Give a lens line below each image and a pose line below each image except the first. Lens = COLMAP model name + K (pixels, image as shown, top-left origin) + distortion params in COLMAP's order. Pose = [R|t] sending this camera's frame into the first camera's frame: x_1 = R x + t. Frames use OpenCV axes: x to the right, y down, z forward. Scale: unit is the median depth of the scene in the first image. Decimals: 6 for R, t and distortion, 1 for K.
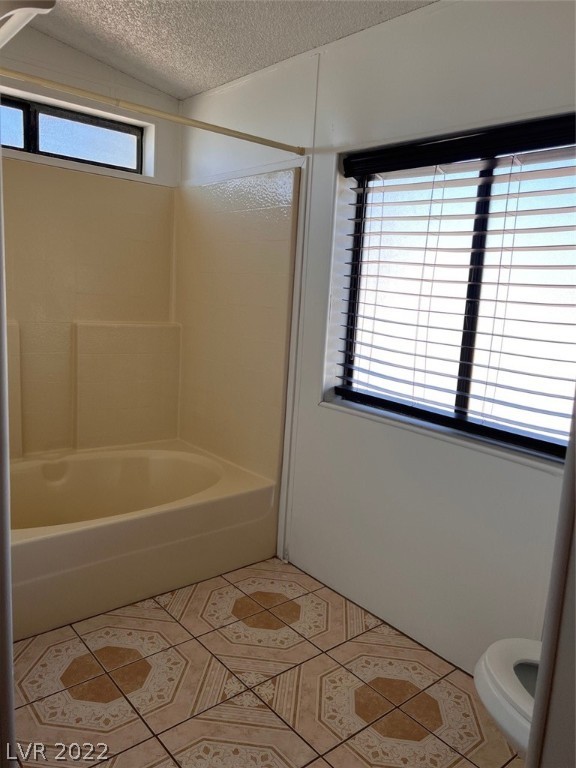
lens RADIAL K [[578.5, 0, 283.6], [0, 578.5, 381.7], [0, 0, 1]] dist [0.054973, -0.060126]
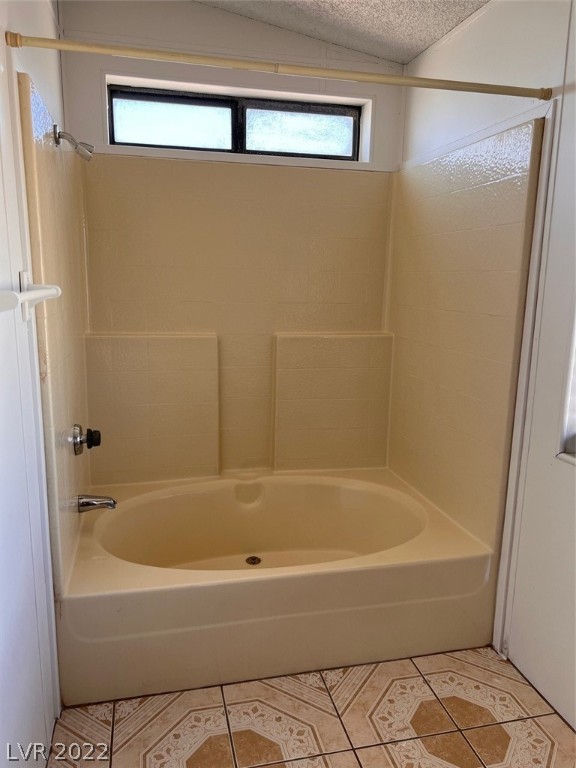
lens RADIAL K [[578.5, 0, 280.5], [0, 578.5, 387.8], [0, 0, 1]] dist [0.054973, -0.060126]
pose [[0.893666, 0.044355, -0.446536, 0.064656], [-0.035651, 0.998975, 0.027880, -0.044040], [0.447315, -0.008996, 0.894331, 0.193372]]
